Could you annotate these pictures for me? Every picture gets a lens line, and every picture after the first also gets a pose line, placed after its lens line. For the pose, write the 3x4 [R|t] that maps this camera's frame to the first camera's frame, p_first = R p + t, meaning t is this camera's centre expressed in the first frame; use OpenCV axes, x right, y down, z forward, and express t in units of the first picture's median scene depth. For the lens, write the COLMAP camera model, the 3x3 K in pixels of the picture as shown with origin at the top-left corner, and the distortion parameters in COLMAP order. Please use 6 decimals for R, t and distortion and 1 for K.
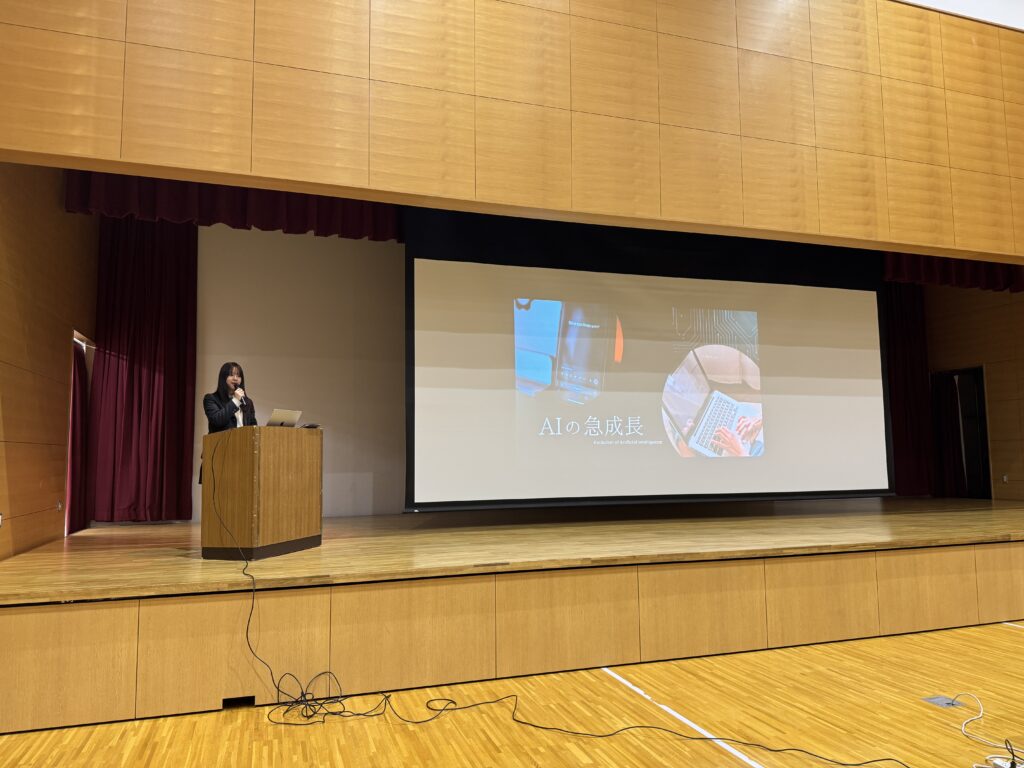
lens RADIAL K [[717.8, 0, 514.5], [0, 717.8, 384.7], [0, 0, 1]] dist [-0.006583, -0.004543]
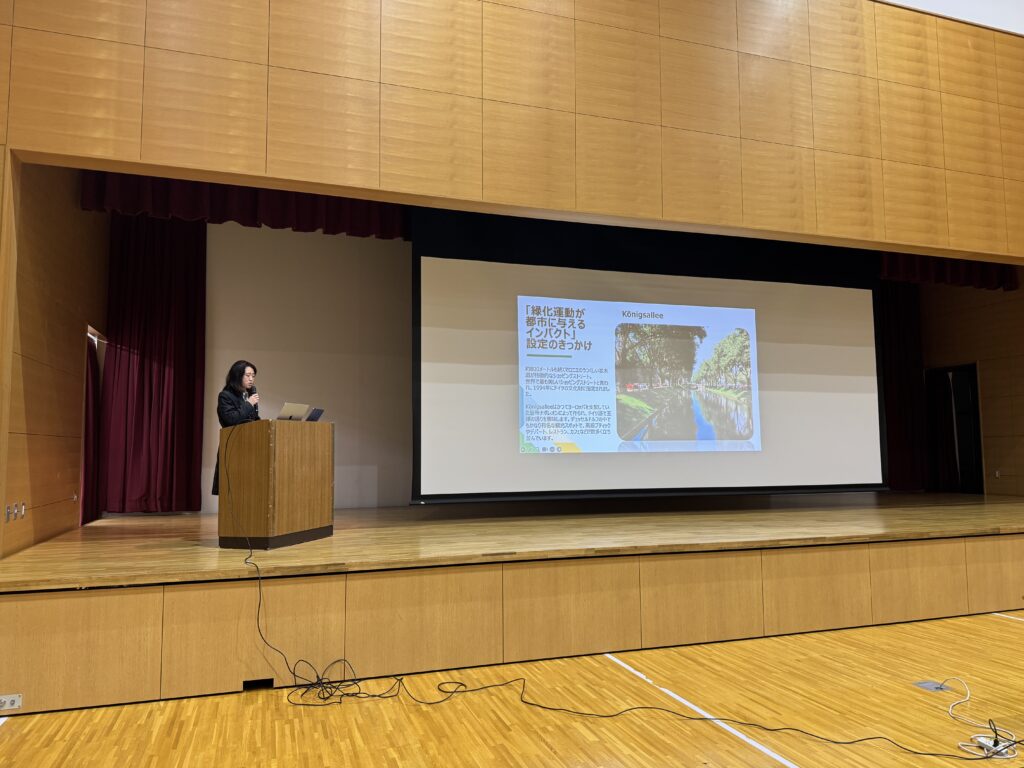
lens RADIAL K [[718.6, 0, 512.0], [0, 718.6, 384.0], [0, 0, 1]] dist [-0.004633, -0.005244]
pose [[0.999989, 0.004065, 0.002140, -0.014903], [-0.004082, 0.999962, 0.007754, -0.003378], [-0.002108, -0.007762, 0.999968, -0.034538]]
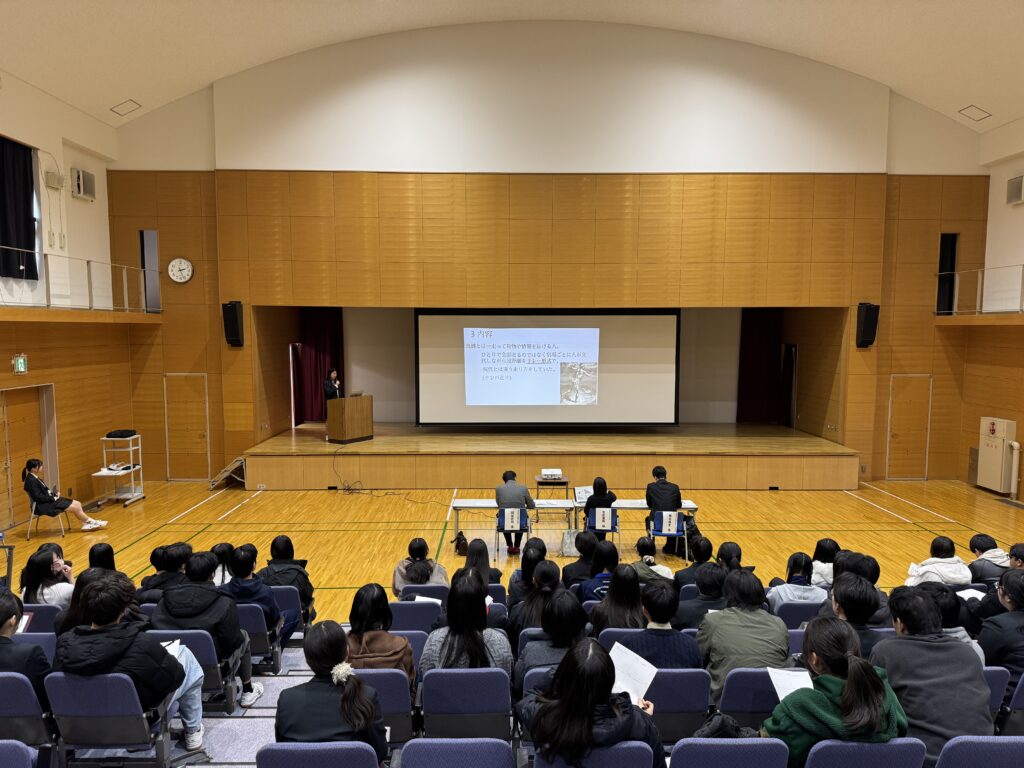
lens RADIAL K [[717.8, 0, 514.5], [0, 717.8, 384.7], [0, 0, 1]] dist [-0.006583, -0.004543]
pose [[0.952751, 0.036474, -0.301555, 1.078522], [0.015993, 0.985364, 0.169712, -0.439521], [0.303331, -0.166516, 0.938223, -1.361582]]
